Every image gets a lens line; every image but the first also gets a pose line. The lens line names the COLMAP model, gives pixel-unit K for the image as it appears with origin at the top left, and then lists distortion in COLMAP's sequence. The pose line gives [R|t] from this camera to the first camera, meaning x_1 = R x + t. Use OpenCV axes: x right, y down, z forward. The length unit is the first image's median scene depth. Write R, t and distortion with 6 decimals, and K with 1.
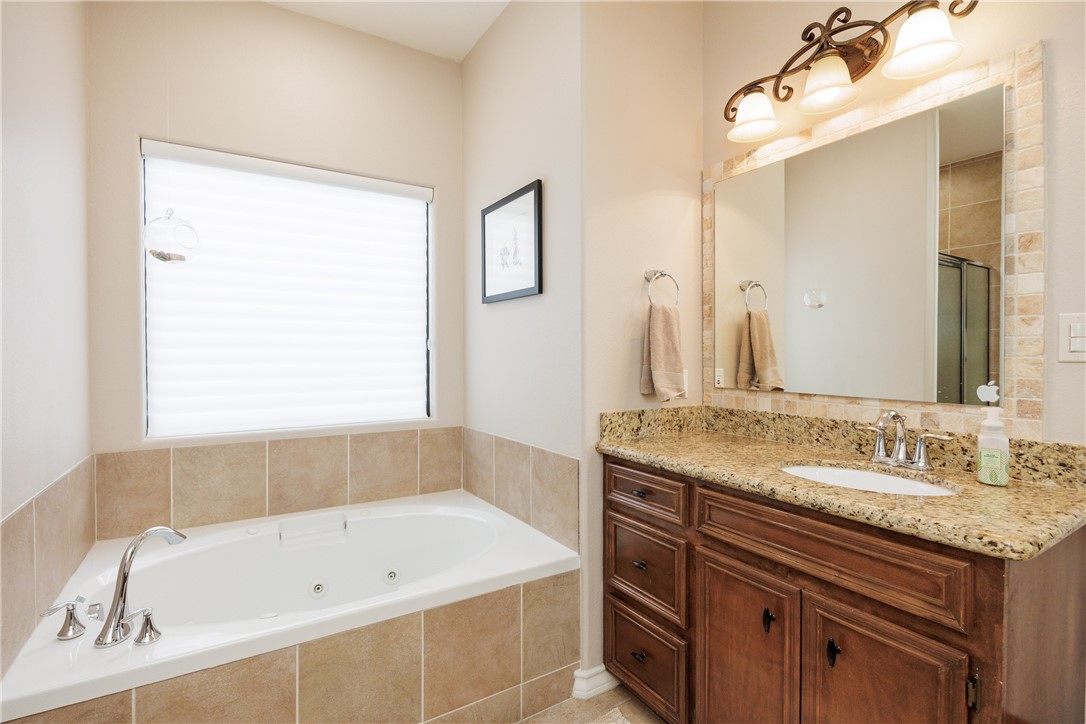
lens RADIAL K [[507.9, 0, 546.1], [0, 507.9, 356.6], [0, 0, 1]] dist [-0.000823, -0.000658]
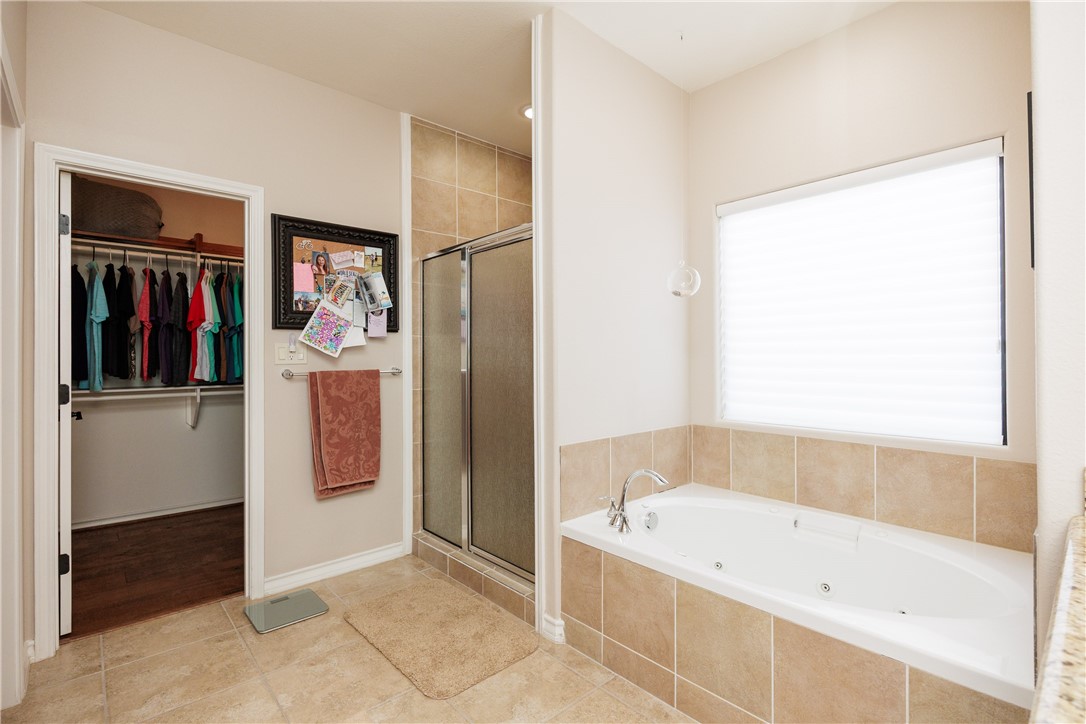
lens RADIAL K [[507.9, 0, 547.9], [0, 507.9, 359.5], [0, 0, 1]] dist [-0.000823, -0.000658]
pose [[0.183262, 0.005092, -0.983051, 0.460930], [-0.005959, 0.999974, 0.004068, -0.005760], [0.983046, 0.005113, 0.183288, 0.259049]]
